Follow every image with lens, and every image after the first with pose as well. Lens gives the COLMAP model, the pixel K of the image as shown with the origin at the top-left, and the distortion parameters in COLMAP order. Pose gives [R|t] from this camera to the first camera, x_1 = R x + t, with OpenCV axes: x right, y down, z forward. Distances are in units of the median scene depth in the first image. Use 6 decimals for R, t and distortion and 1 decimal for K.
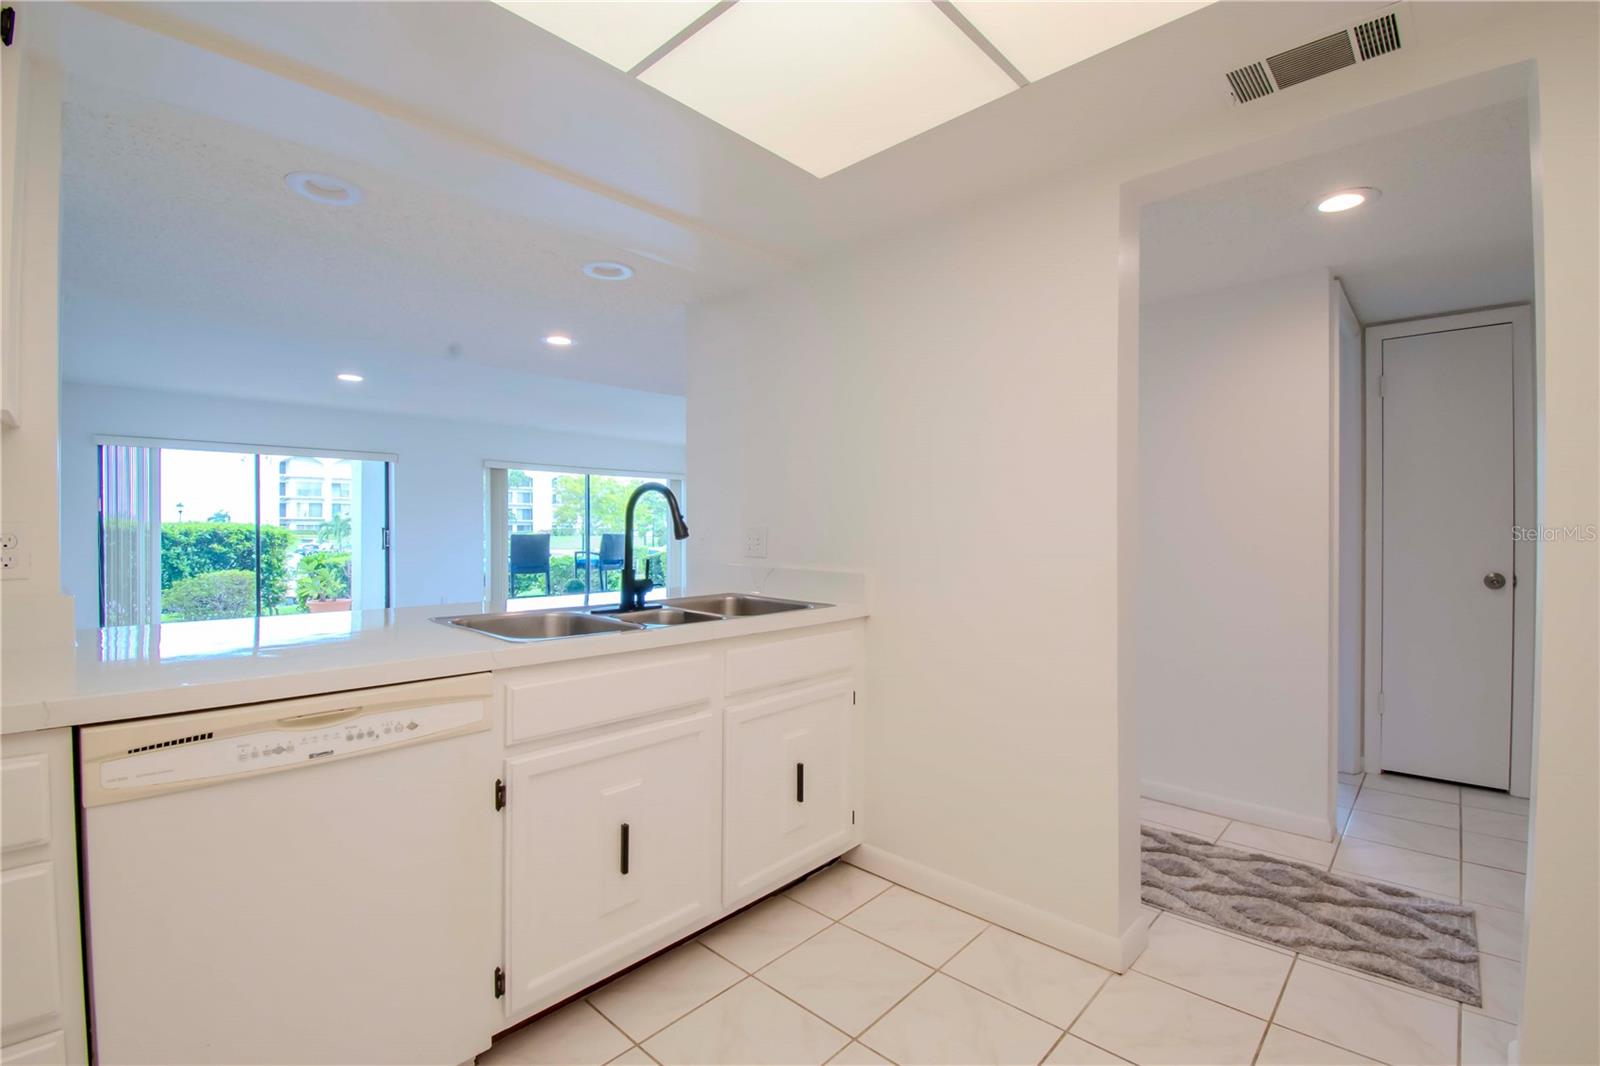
lens RADIAL K [[703.6, 0, 790.6], [0, 703.6, 534.3], [0, 0, 1]] dist [-0.003100, -0.000190]
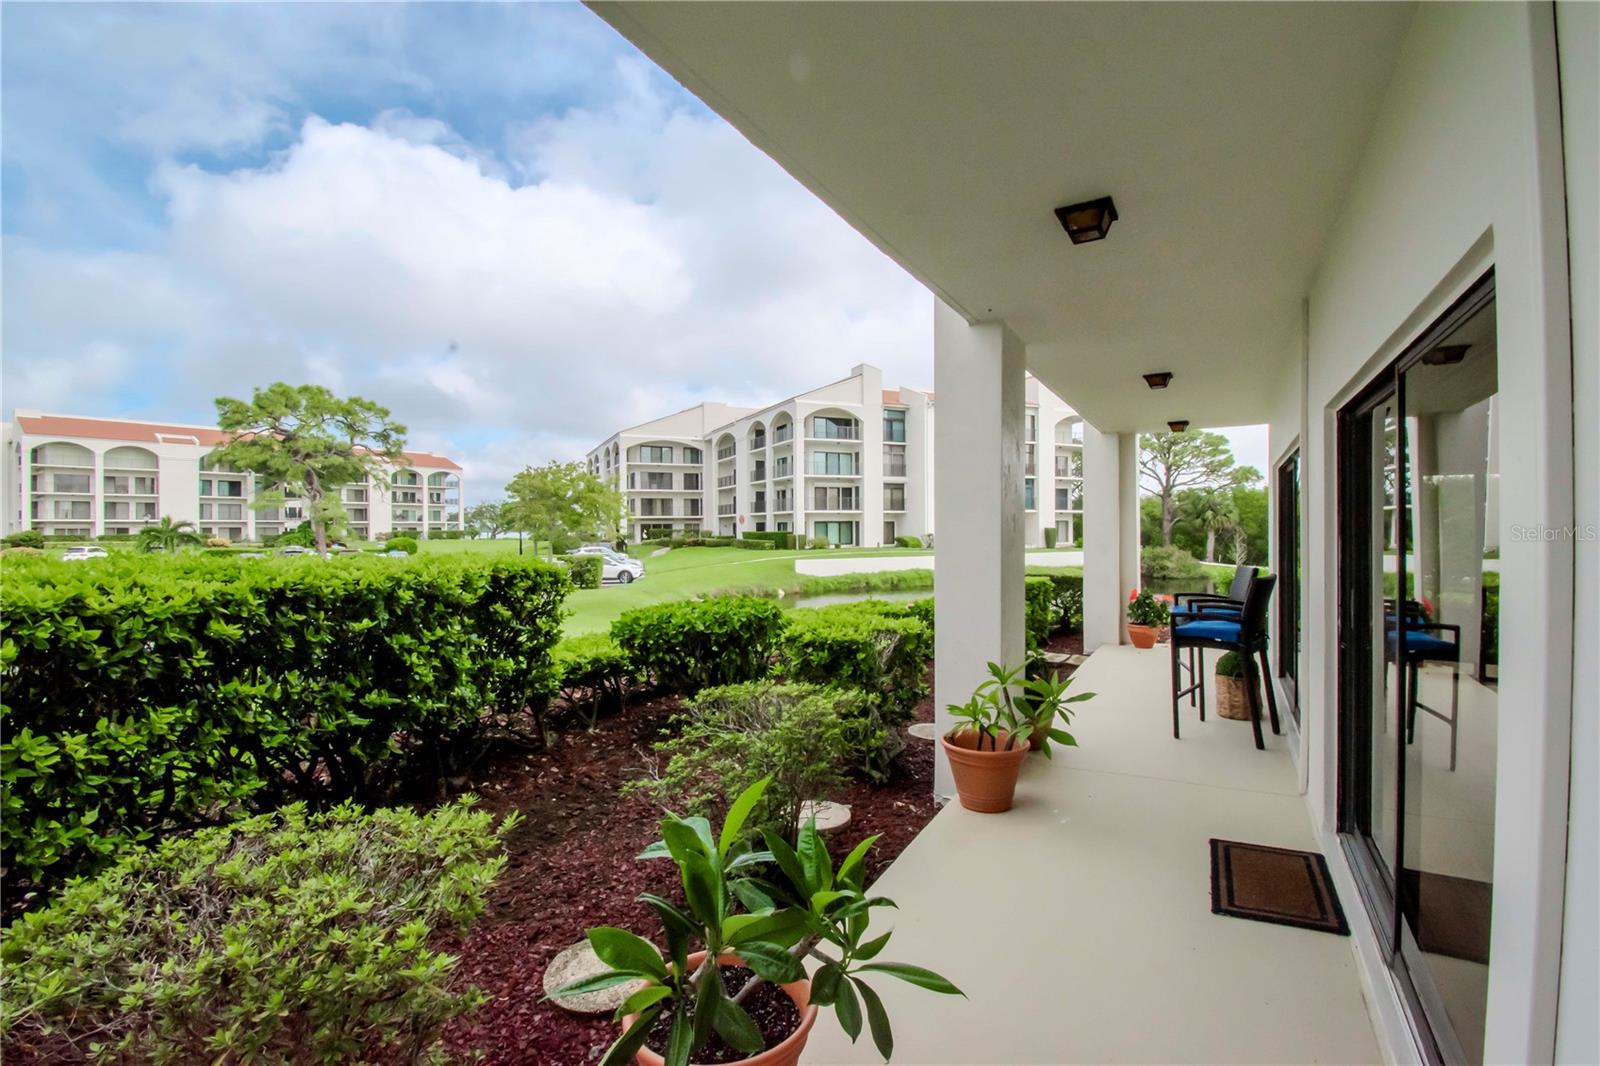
lens RADIAL K [[704.7, 0, 800.0], [0, 704.7, 533.0], [0, 0, 1]] dist [-0.013903, -0.000732]
pose [[0.971900, -0.007111, 0.235286, -0.737710], [0.007148, 0.999974, 0.000693, -0.031048], [-0.235285, 0.001008, 0.971926, 0.509087]]
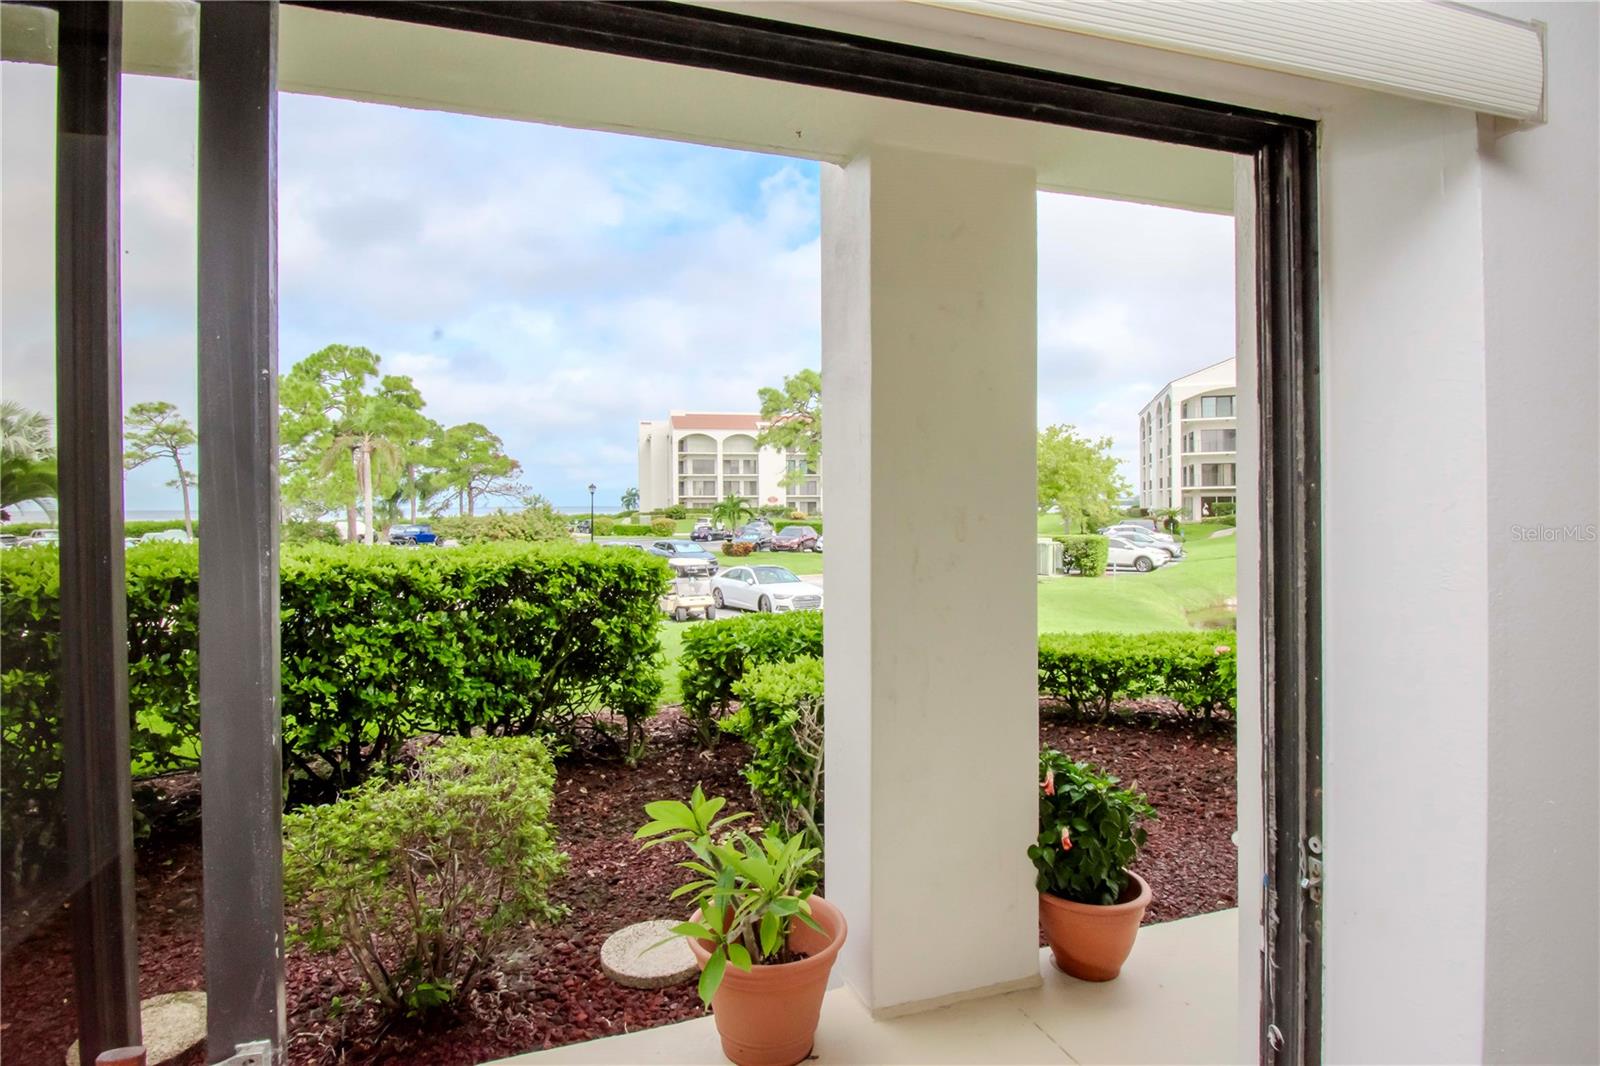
lens RADIAL K [[806.0, 0, 801.1], [0, 806.0, 505.8], [0, 0, 1]] dist [0.033339, 0.000039]
pose [[0.886617, -0.005335, -0.462473, -0.438503], [0.003723, 0.999983, -0.004399, -0.040377], [0.462489, 0.002179, 0.886622, 0.643500]]
